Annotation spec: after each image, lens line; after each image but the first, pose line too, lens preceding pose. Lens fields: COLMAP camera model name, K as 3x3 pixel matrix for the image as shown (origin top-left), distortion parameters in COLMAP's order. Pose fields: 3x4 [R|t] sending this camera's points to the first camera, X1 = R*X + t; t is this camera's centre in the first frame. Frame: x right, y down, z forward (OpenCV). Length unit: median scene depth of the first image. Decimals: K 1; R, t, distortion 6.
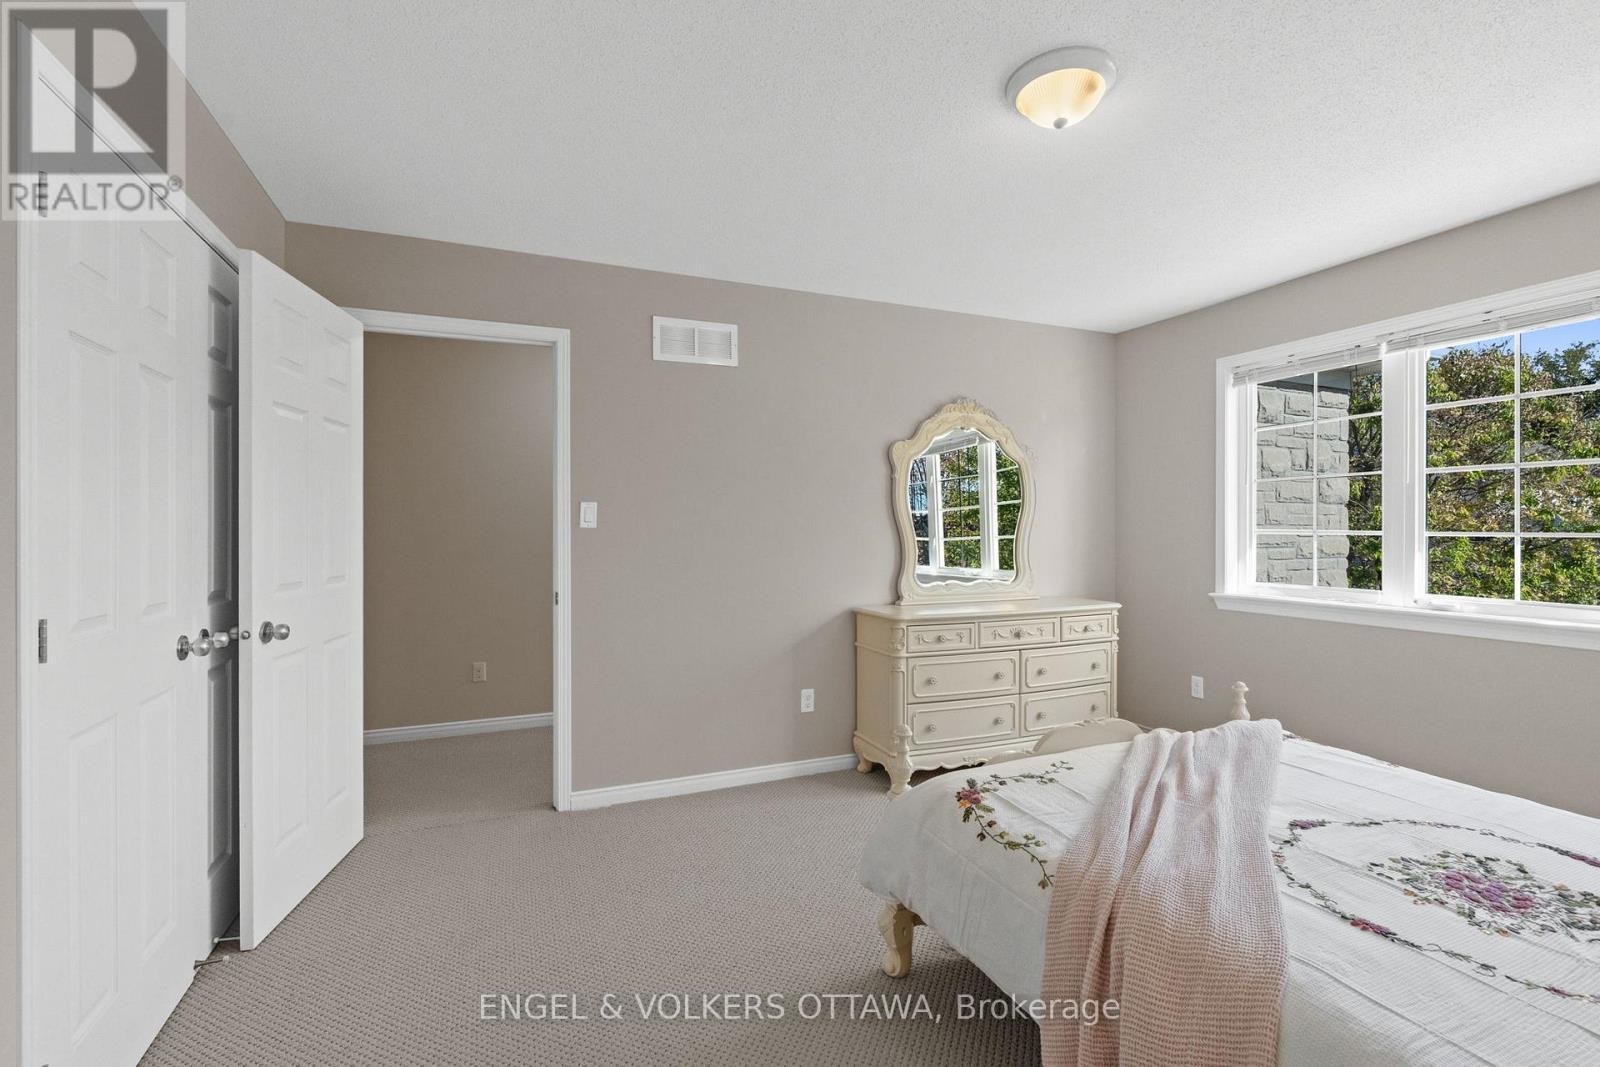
lens RADIAL K [[711.2, 0, 792.5], [0, 711.2, 537.7], [0, 0, 1]] dist [-0.003098, -0.001550]
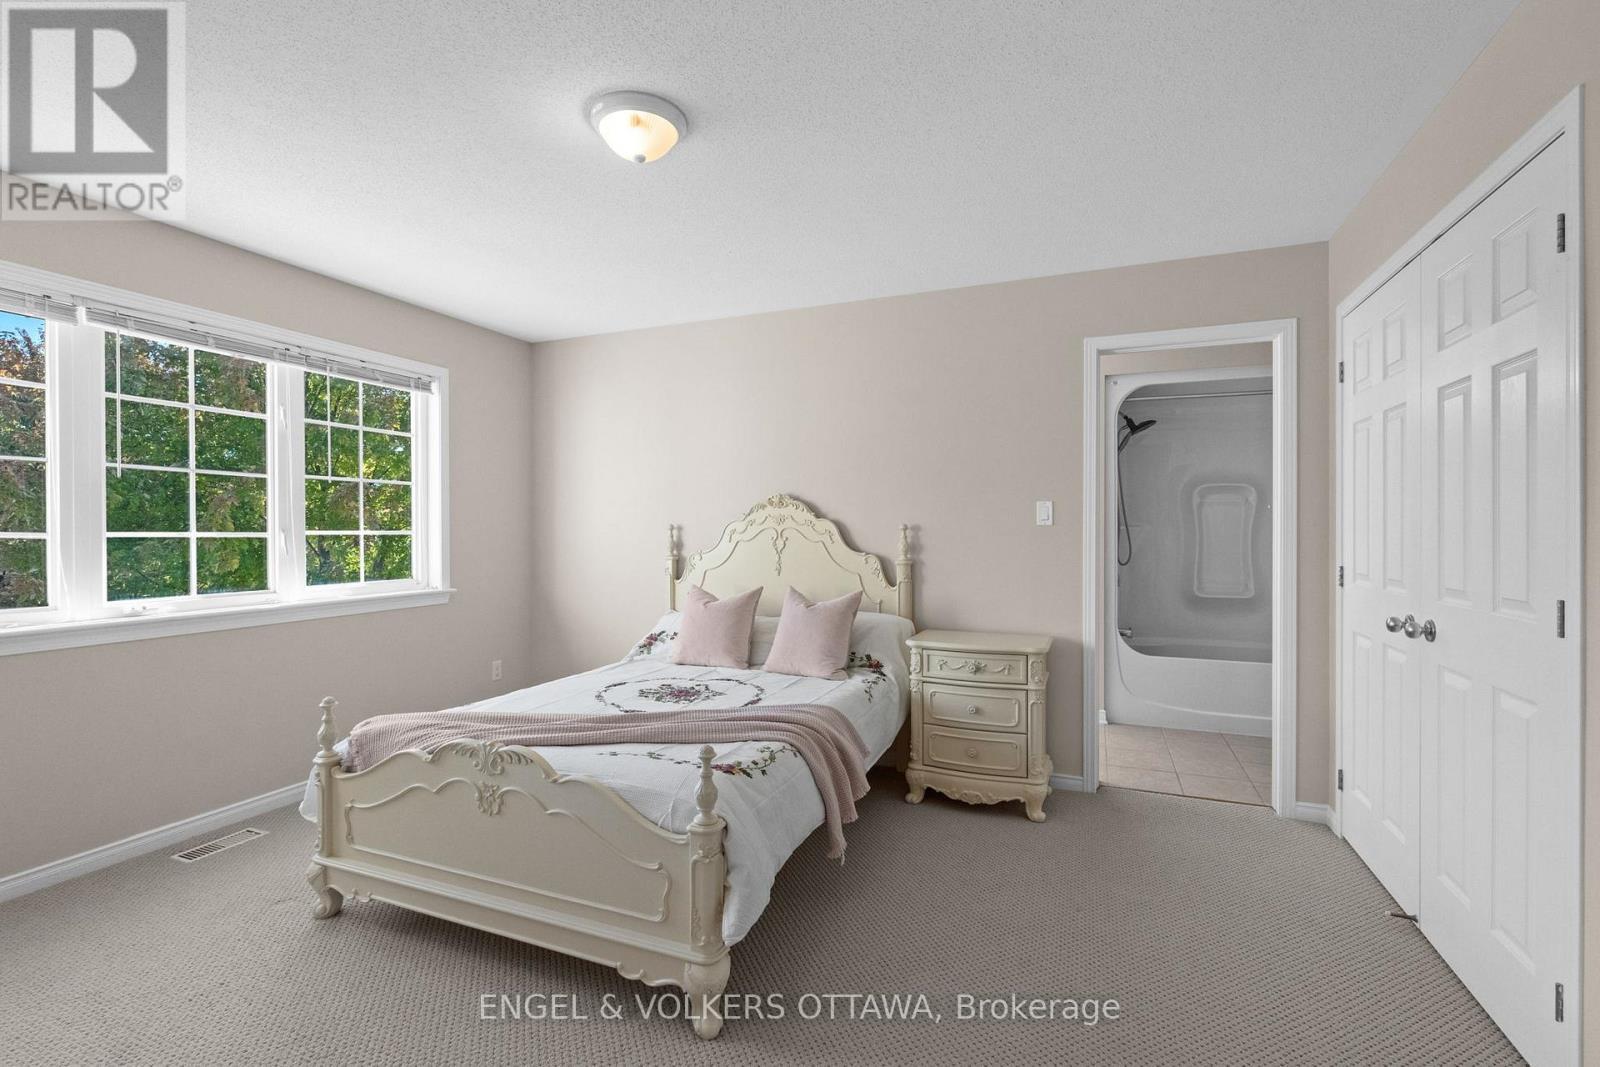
lens RADIAL K [[711.2, 0, 792.7], [0, 711.2, 533.6], [0, 0, 1]] dist [-0.003098, -0.001550]
pose [[-0.717607, 0.008305, 0.696399, -0.441819], [0.008681, 0.999958, -0.002980, 0.005618], [-0.696394, 0.003907, -0.717649, 1.287221]]
